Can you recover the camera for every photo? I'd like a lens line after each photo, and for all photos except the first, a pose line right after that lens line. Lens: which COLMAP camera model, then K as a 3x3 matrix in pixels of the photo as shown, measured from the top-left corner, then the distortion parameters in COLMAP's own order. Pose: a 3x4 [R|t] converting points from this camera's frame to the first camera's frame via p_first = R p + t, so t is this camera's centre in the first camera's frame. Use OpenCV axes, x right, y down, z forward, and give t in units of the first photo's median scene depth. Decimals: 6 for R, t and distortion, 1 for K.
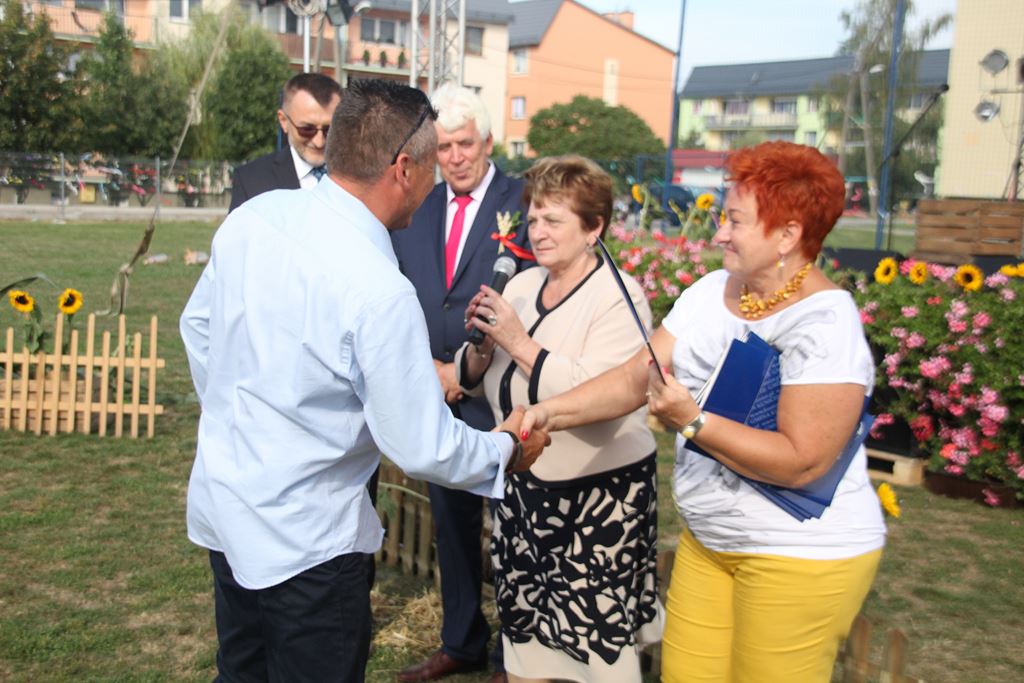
lens RADIAL K [[1390.5, 0, 512.0], [0, 1390.5, 341.5], [0, 0, 1]] dist [0.120861, 0.013659]
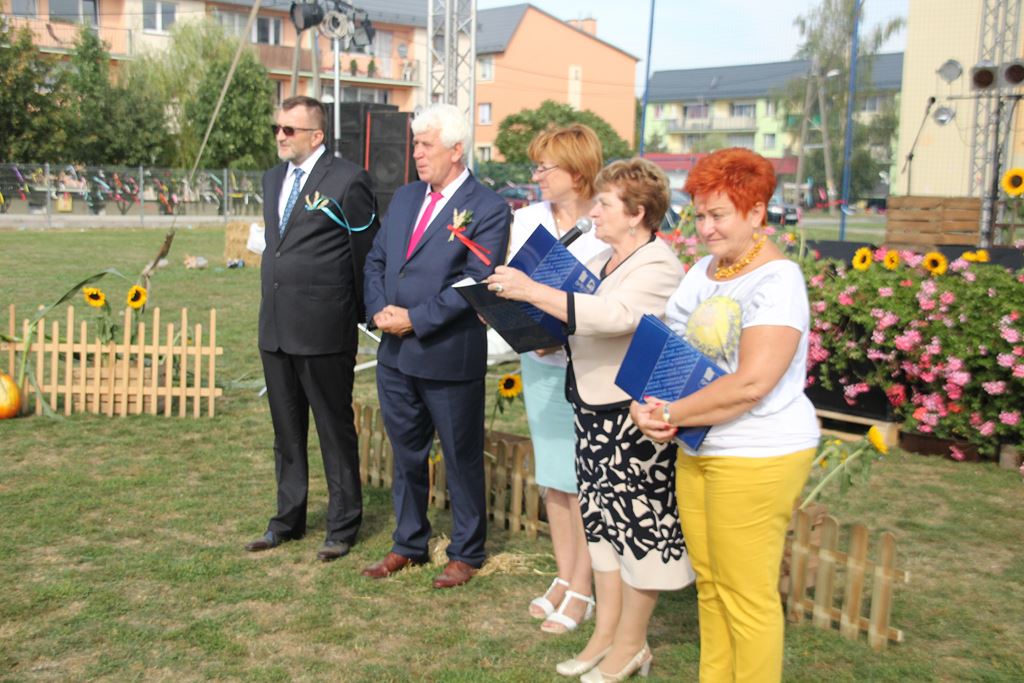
lens RADIAL K [[1386.1, 0, 512.0], [0, 1386.1, 341.5], [0, 0, 1]] dist [0.085810, 0.067940]
pose [[0.999525, -0.015050, 0.026888, -0.046464], [0.015128, 0.999882, -0.002680, 0.014474], [-0.026844, 0.003085, 0.999635, -0.115940]]
